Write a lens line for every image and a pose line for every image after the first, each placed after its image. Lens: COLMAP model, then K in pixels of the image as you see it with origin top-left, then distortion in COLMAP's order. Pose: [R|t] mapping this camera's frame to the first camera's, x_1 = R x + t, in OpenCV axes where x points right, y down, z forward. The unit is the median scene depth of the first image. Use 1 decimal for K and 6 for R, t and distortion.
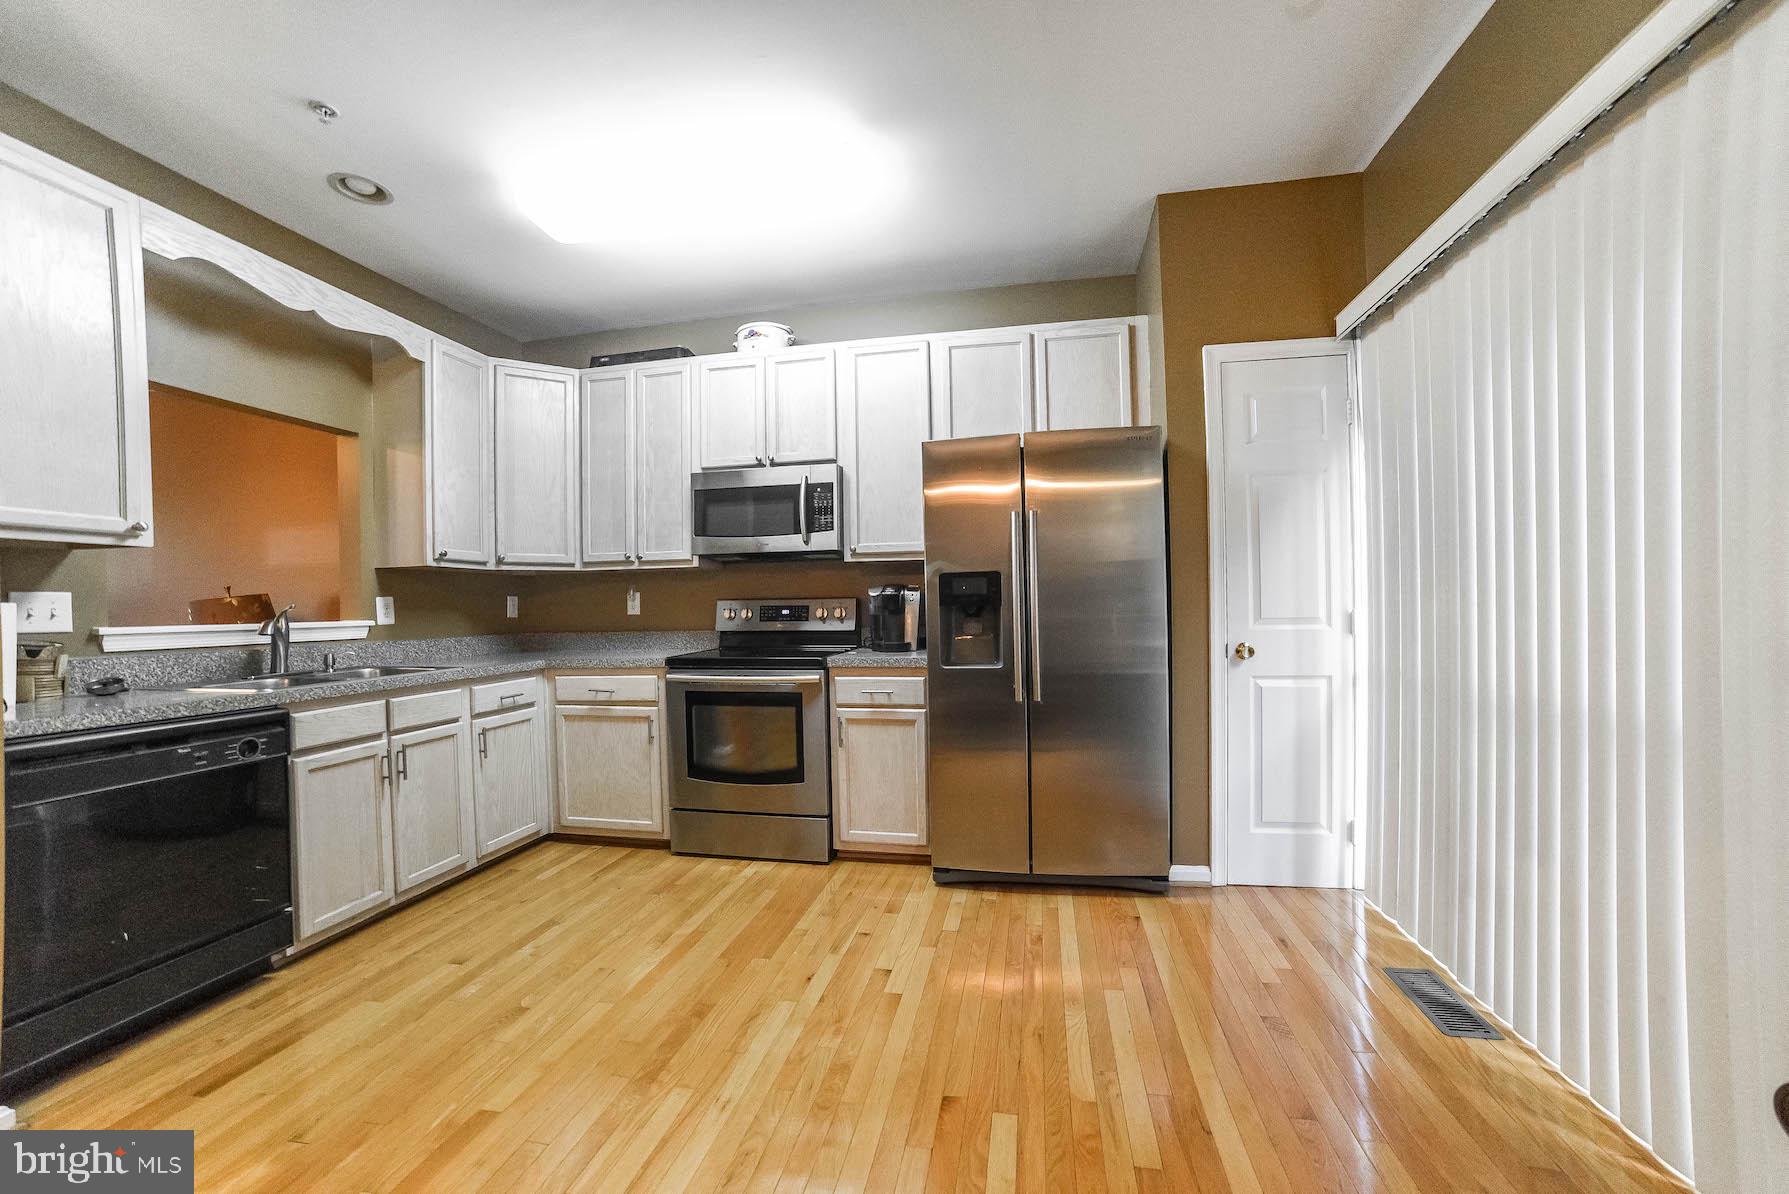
lens RADIAL K [[703.5, 0, 894.0], [0, 703.5, 614.4], [0, 0, 1]] dist [-0.100086, 0.035067]
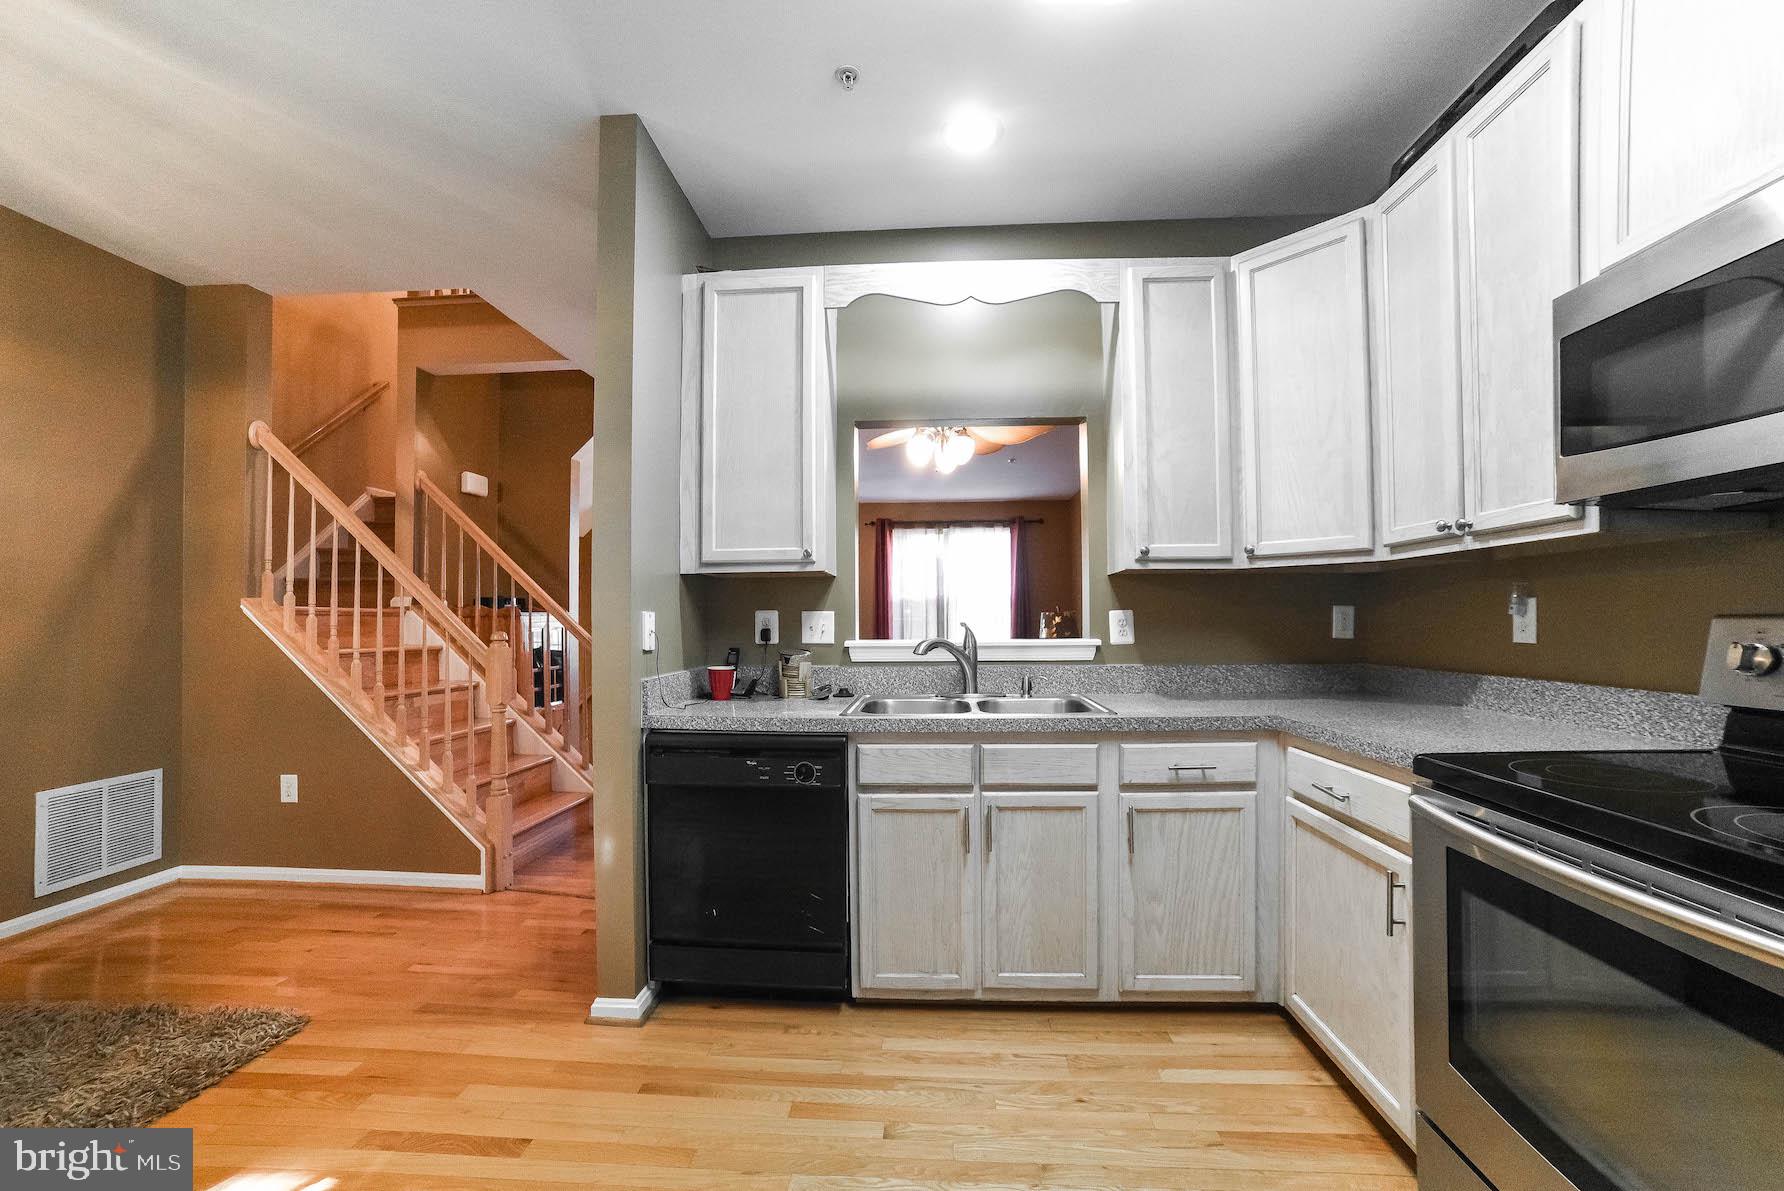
lens RADIAL K [[712.0, 0, 896.4], [0, 712.0, 610.4], [0, 0, 1]] dist [-0.079681, 0.037137]
pose [[0.130987, 0.001662, -0.991383, 0.053011], [-0.006654, 0.999978, 0.000797, -0.025811], [0.991362, 0.006493, 0.130995, 0.645346]]
